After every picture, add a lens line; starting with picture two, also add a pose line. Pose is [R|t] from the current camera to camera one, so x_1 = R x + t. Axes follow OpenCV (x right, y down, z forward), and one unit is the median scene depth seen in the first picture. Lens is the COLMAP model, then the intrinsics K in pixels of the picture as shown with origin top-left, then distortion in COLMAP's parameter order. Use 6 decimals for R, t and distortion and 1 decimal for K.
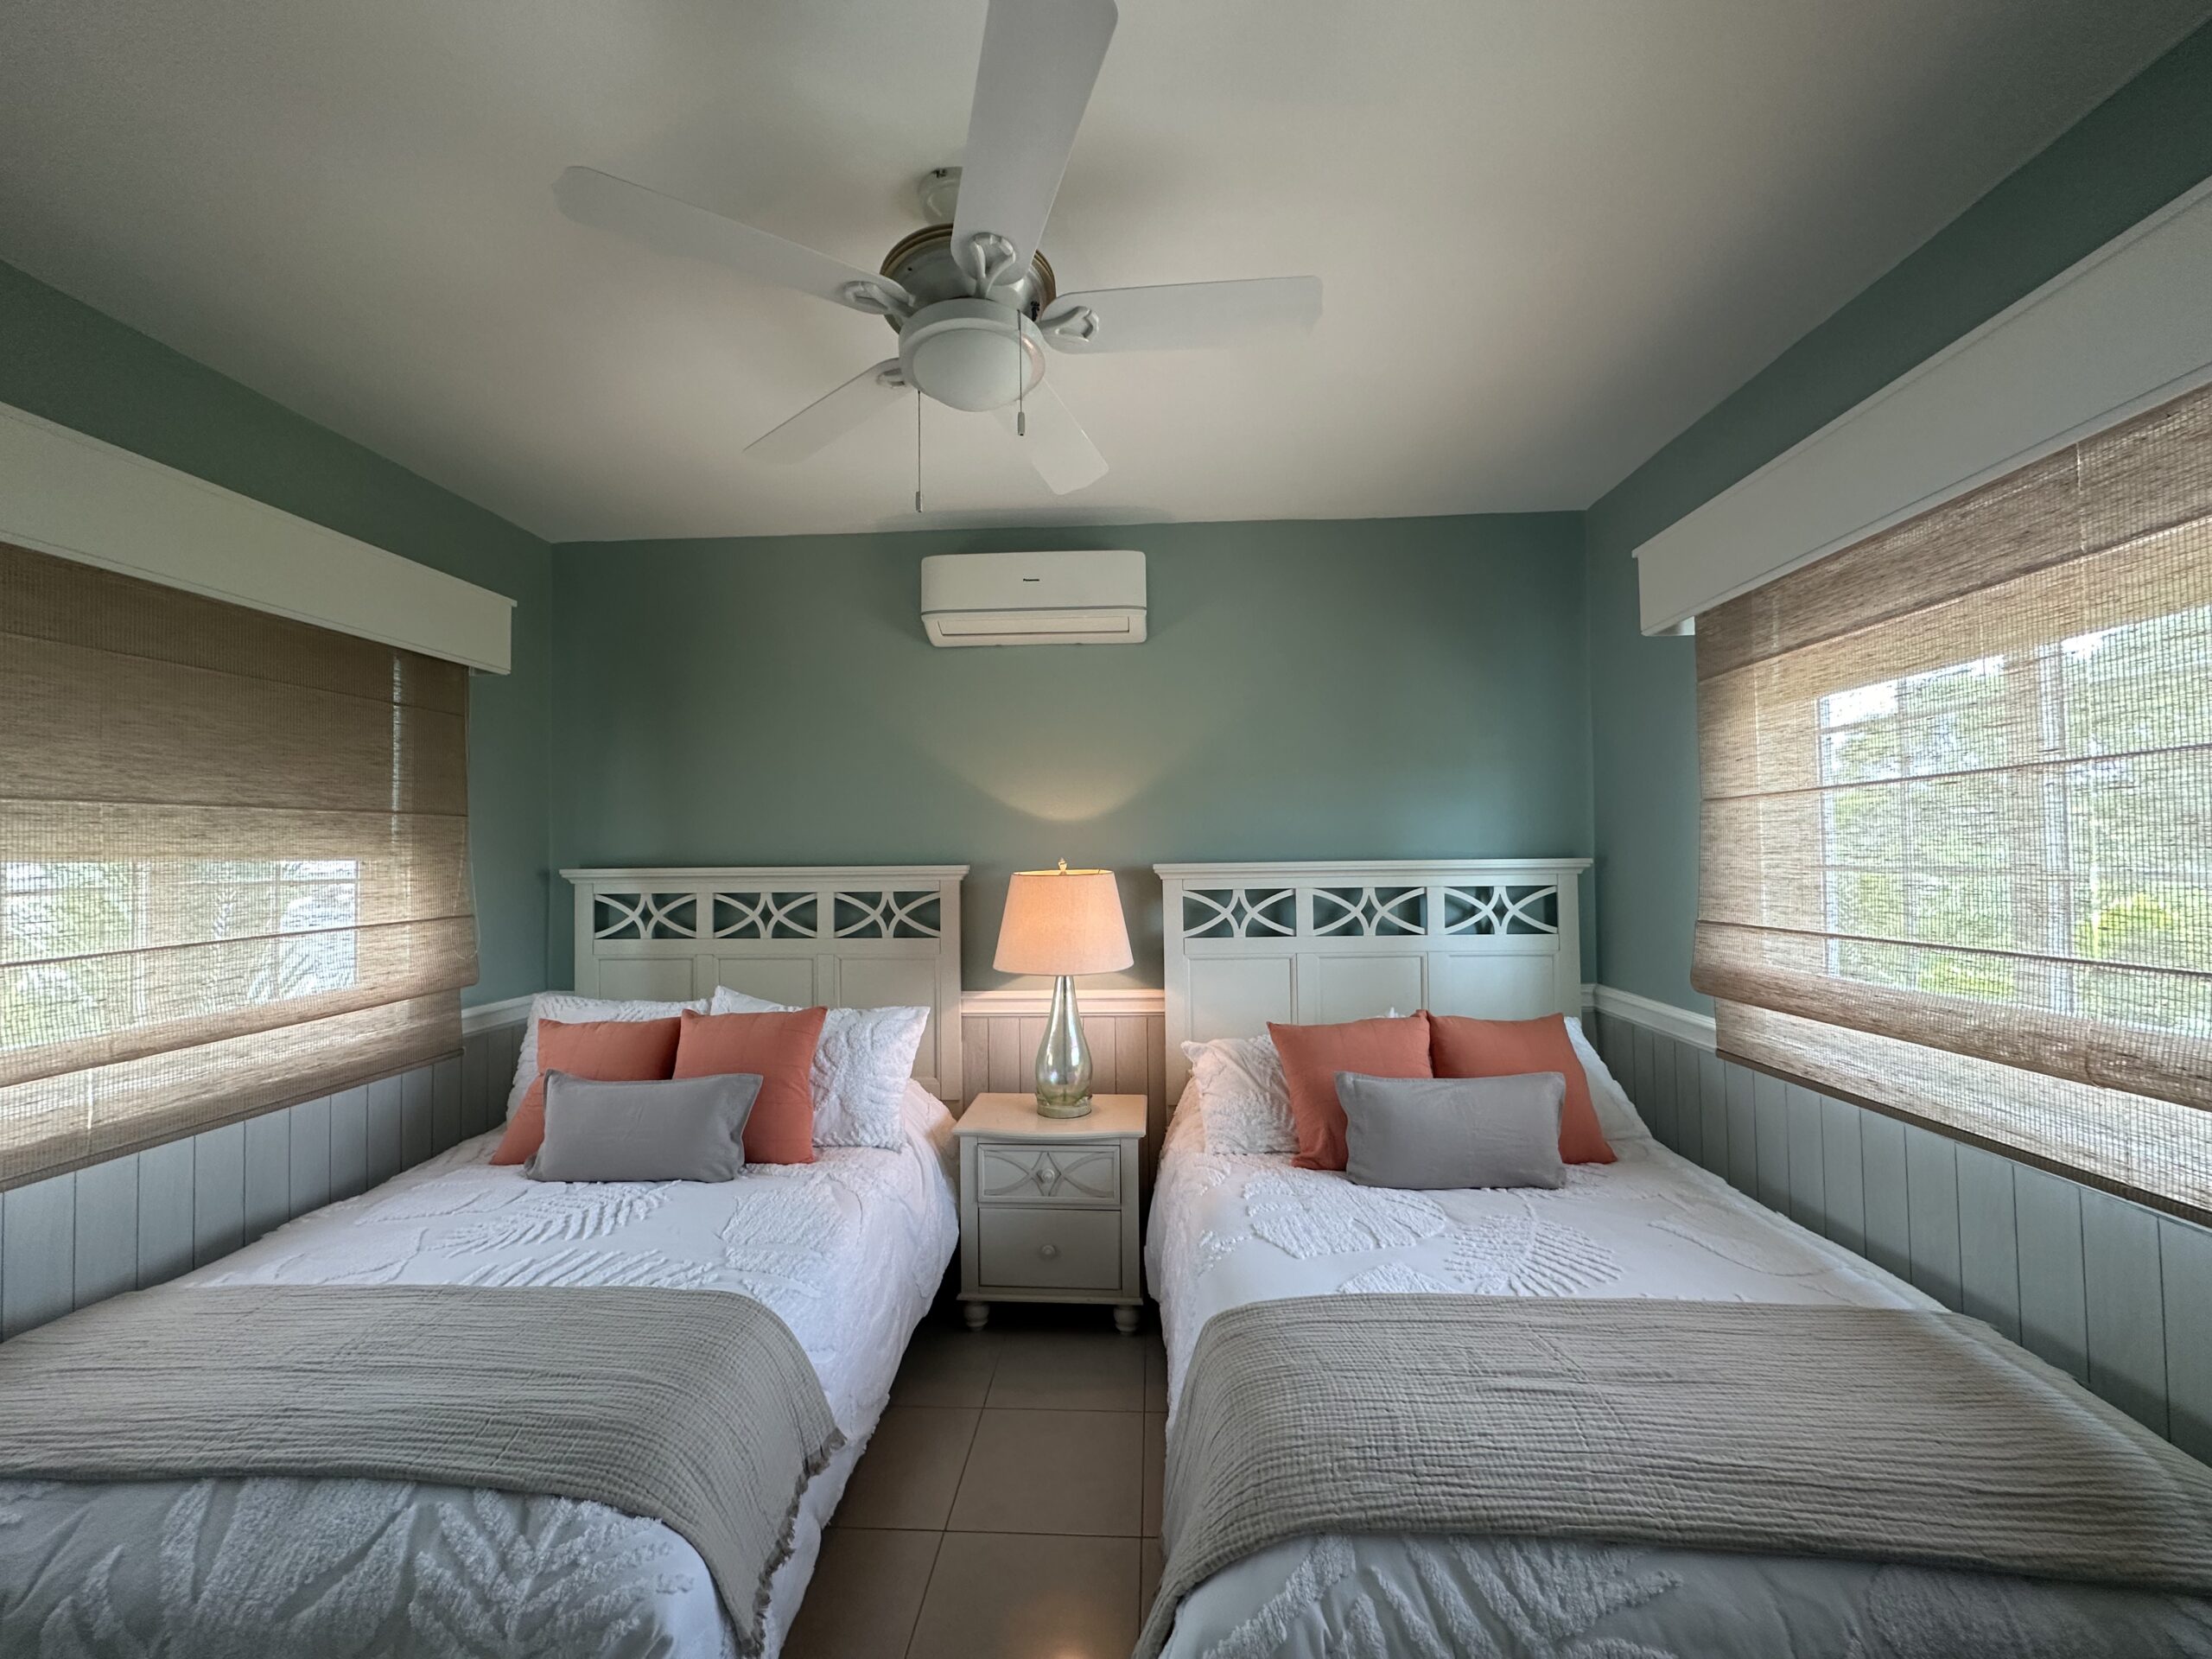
lens RADIAL K [[884.0, 0, 1106.9], [0, 884.0, 828.9], [0, 0, 1]] dist [-0.002581, 0.000658]
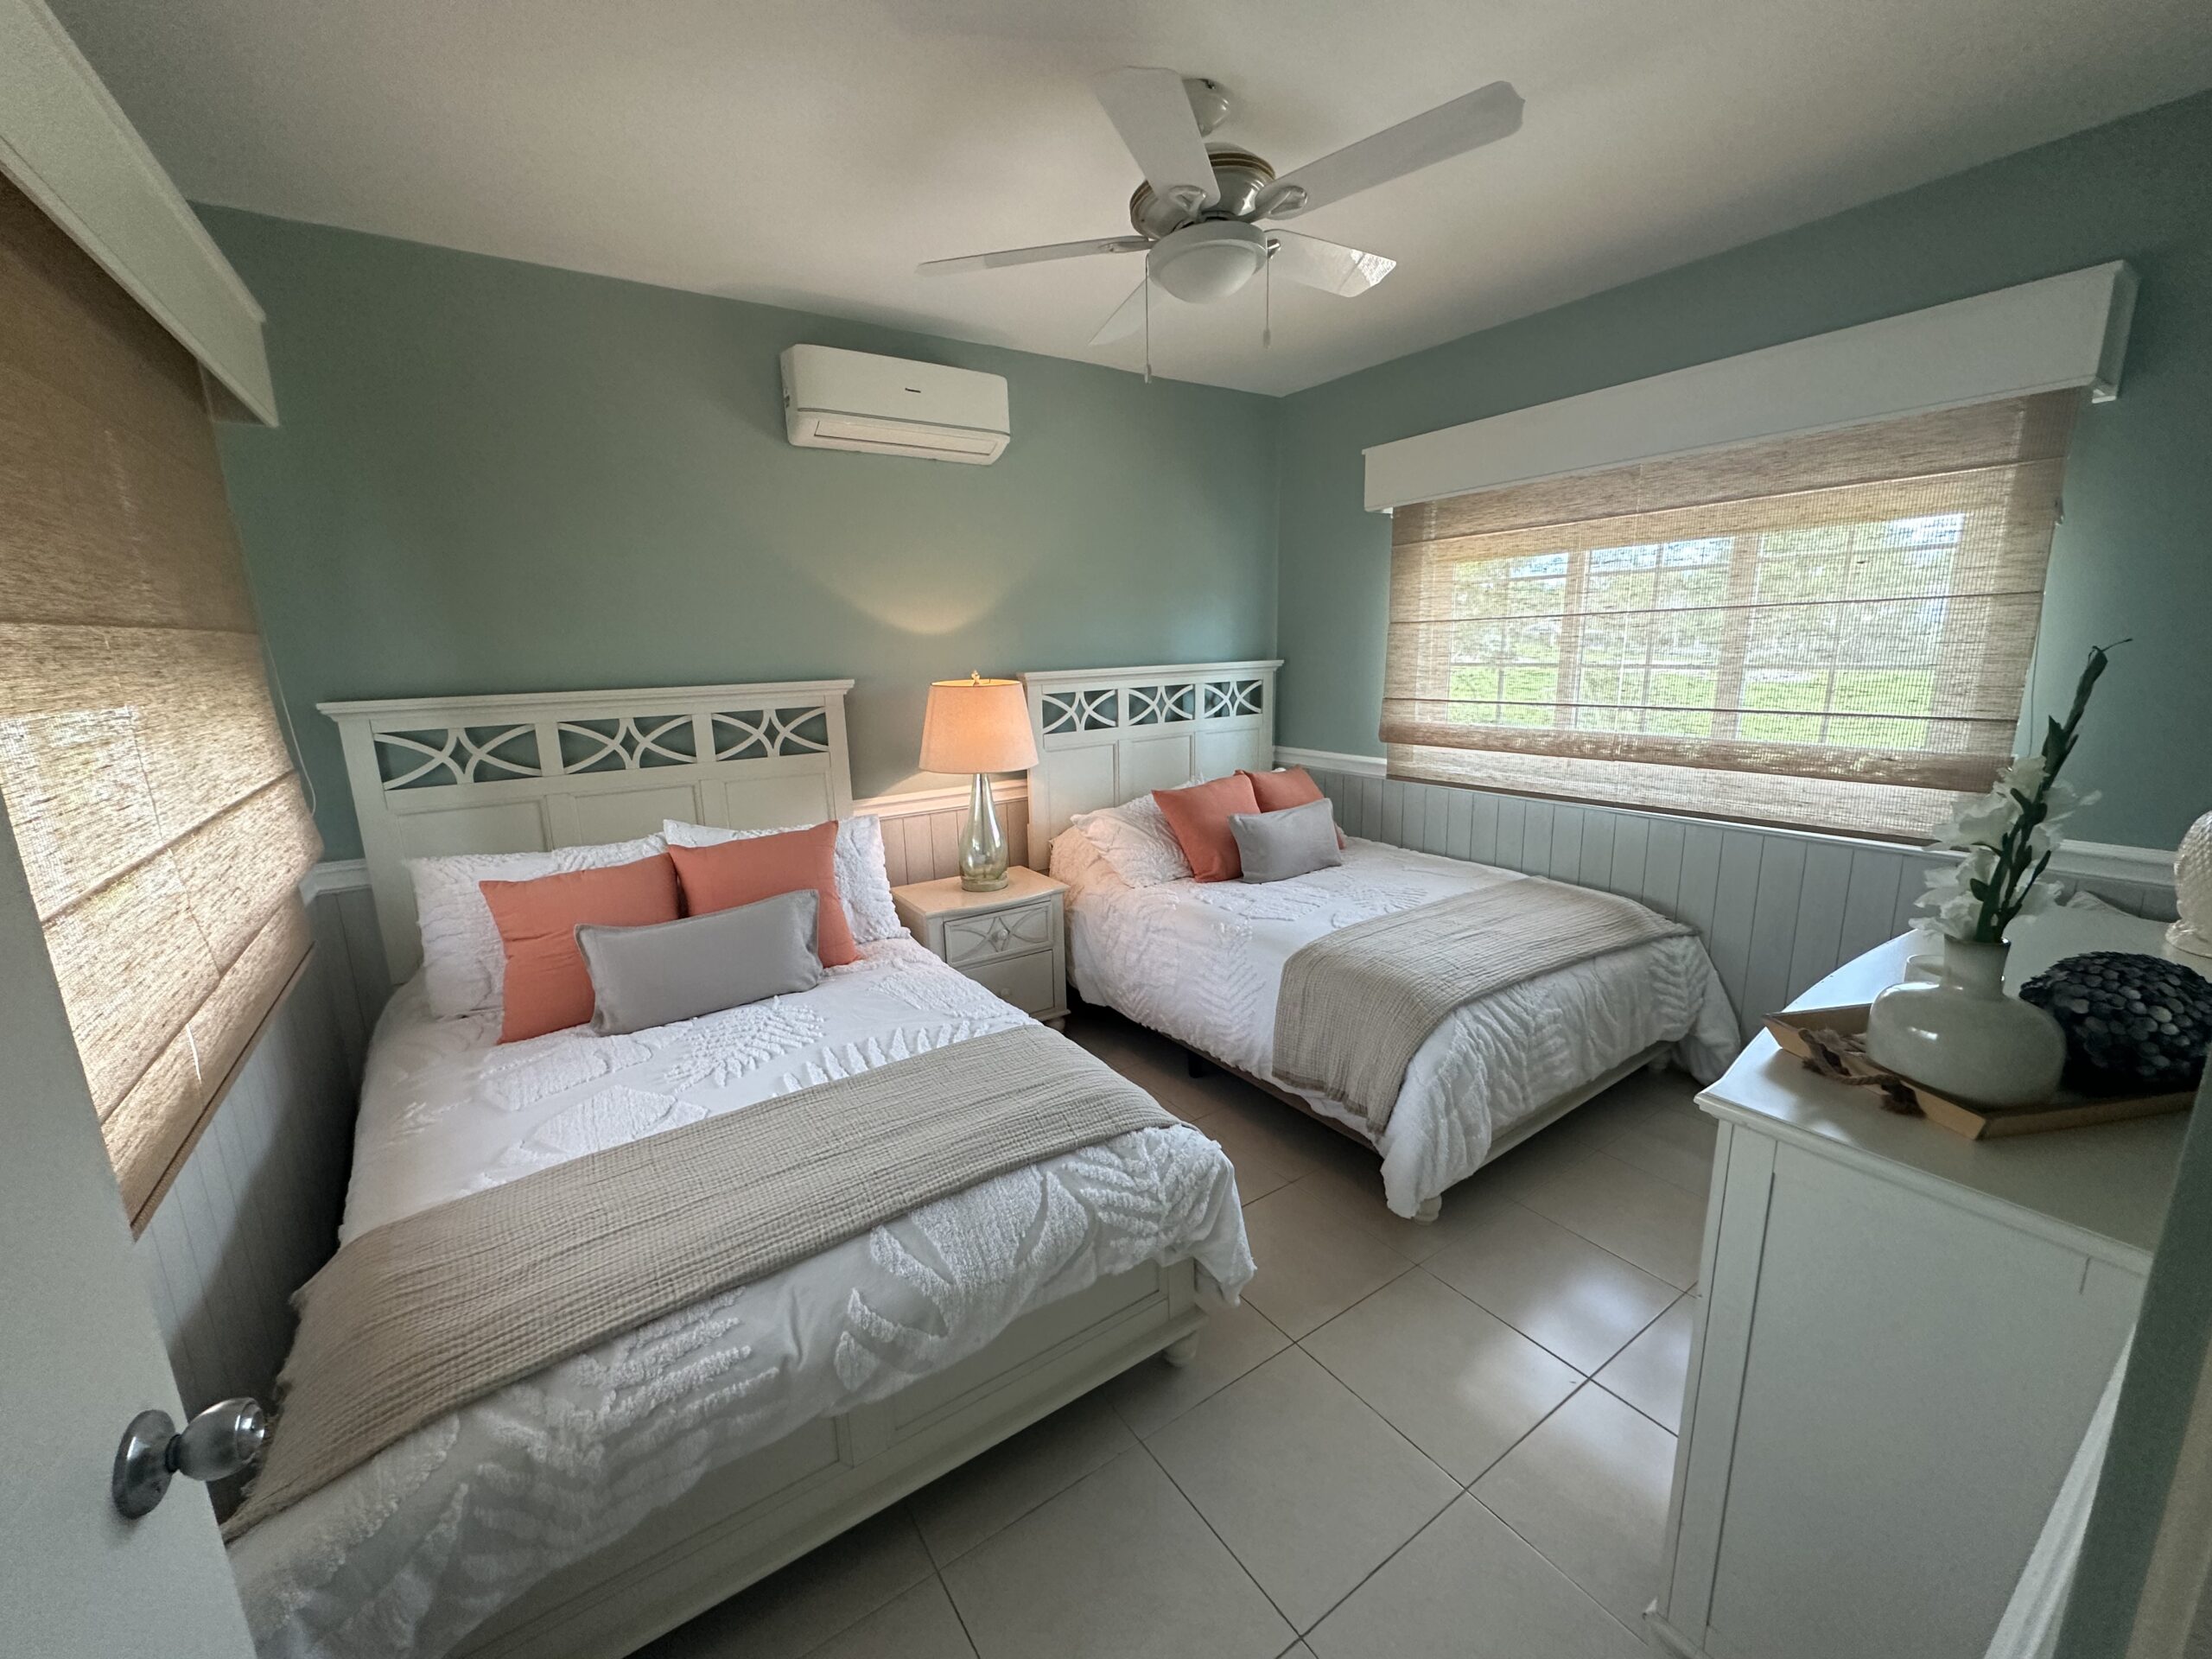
lens RADIAL K [[884.0, 0, 1098.6], [0, 884.0, 830.6], [0, 0, 1]] dist [-0.002581, 0.000658]
pose [[0.798004, -0.134844, 0.587372, -0.692556], [-0.001452, 0.974213, 0.225625, -0.024446], [-0.602650, -0.180903, 0.777230, -0.002527]]
